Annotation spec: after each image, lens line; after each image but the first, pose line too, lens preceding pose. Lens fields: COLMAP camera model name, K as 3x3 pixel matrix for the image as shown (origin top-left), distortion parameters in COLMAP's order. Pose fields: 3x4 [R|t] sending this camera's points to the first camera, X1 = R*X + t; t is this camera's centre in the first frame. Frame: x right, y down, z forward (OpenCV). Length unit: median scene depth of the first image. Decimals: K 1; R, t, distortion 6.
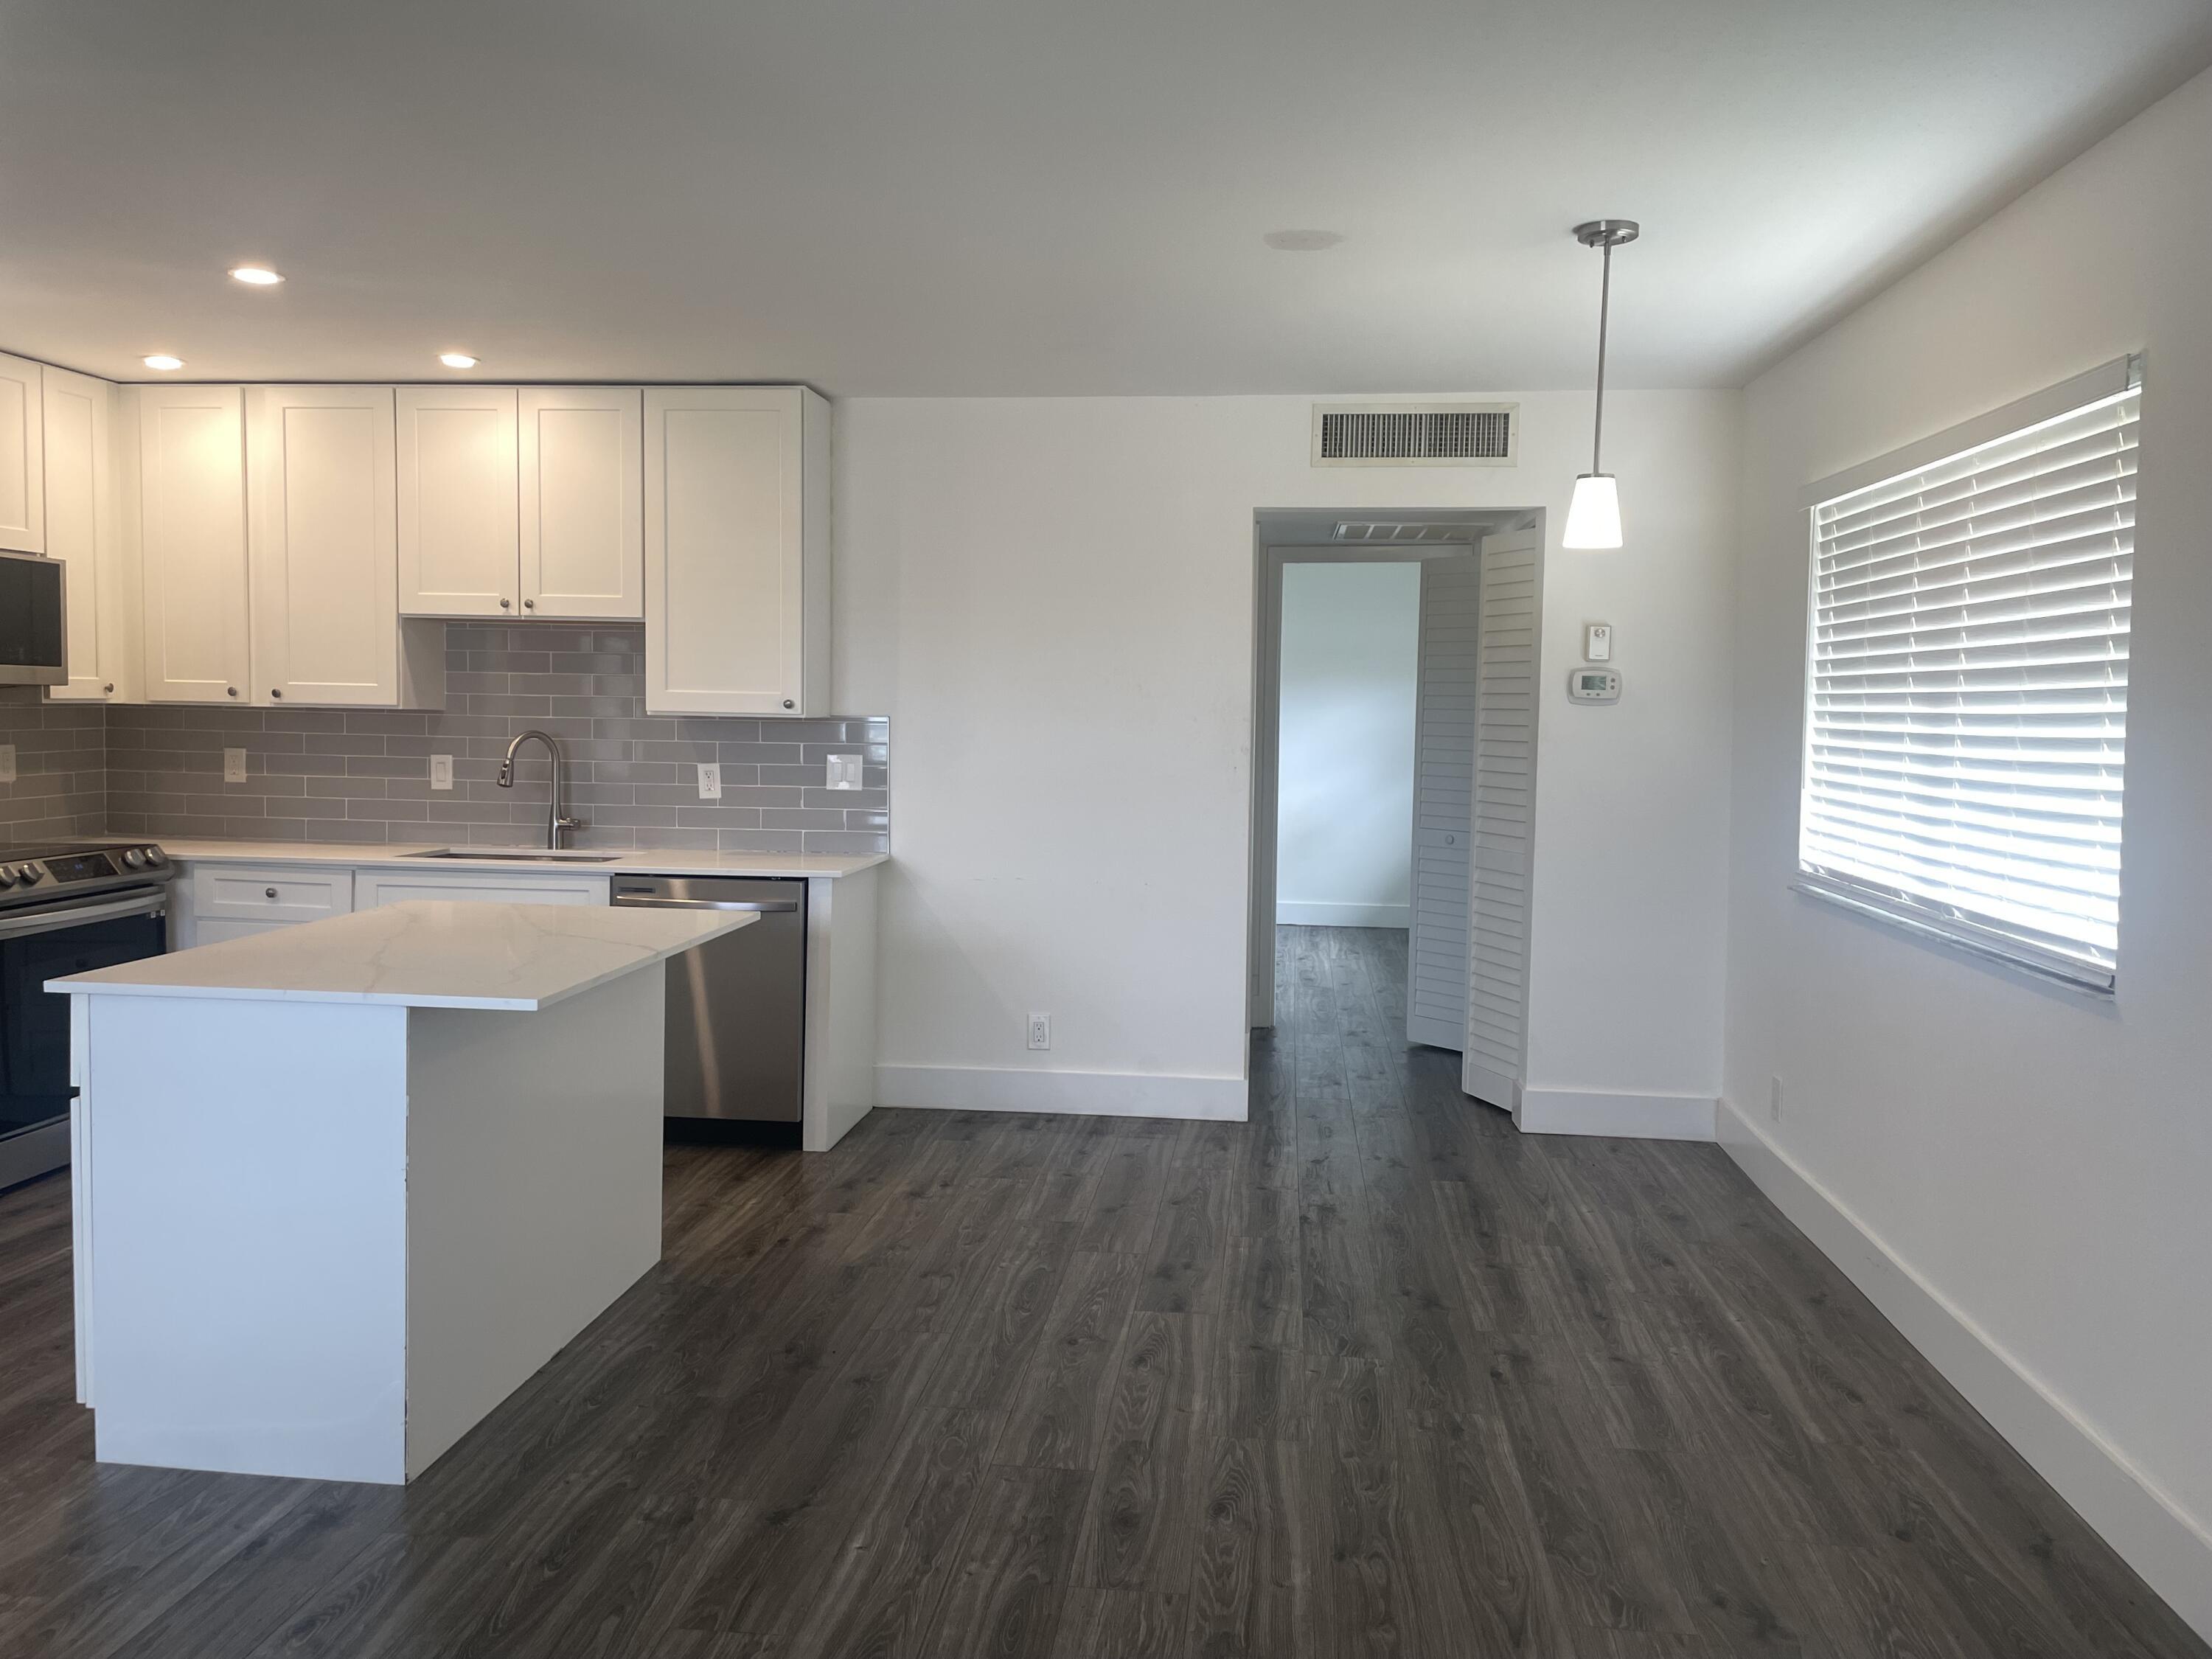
lens RADIAL K [[1658.4, 0, 1097.9], [0, 1658.4, 799.9], [0, 0, 1]] dist [0.079262, -0.099078]
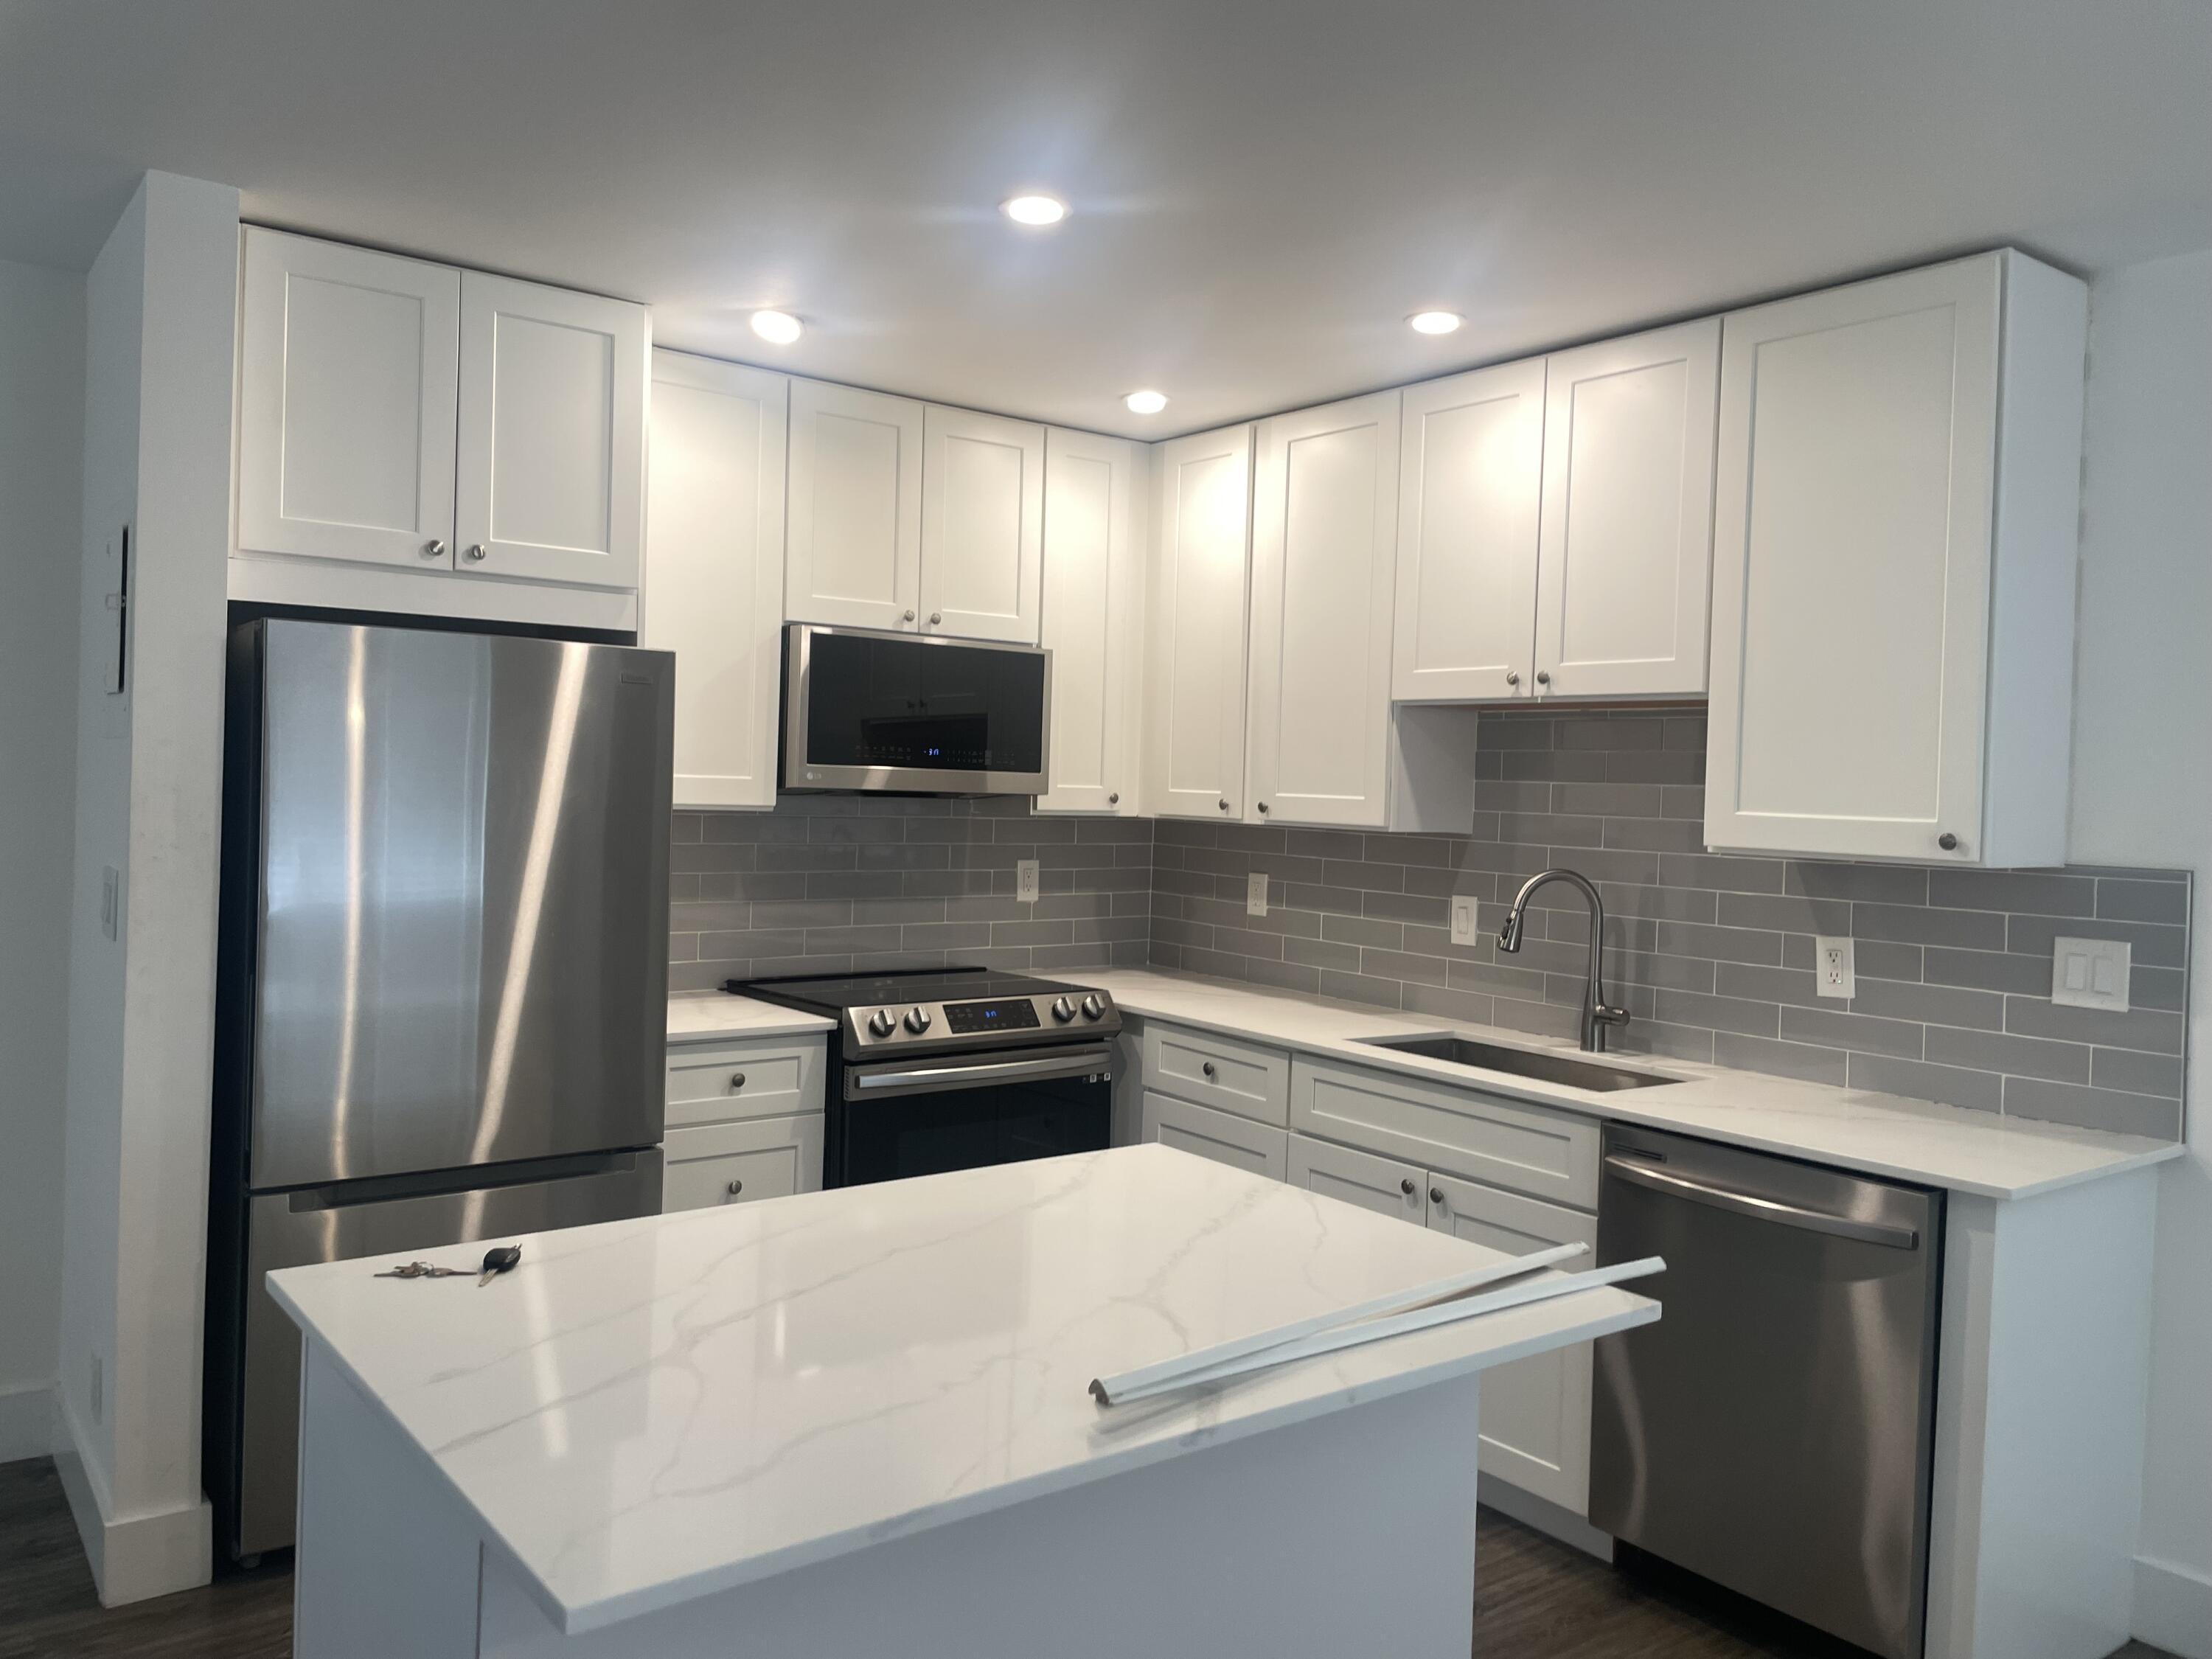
lens RADIAL K [[1658.4, 0, 1085.6], [0, 1658.4, 803.8], [0, 0, 1]] dist [0.079262, -0.099078]
pose [[0.687148, 0.014750, -0.726367, 0.014769], [-0.061443, 0.997392, -0.037872, -0.031779], [0.723914, 0.070654, 0.686262, 0.422225]]
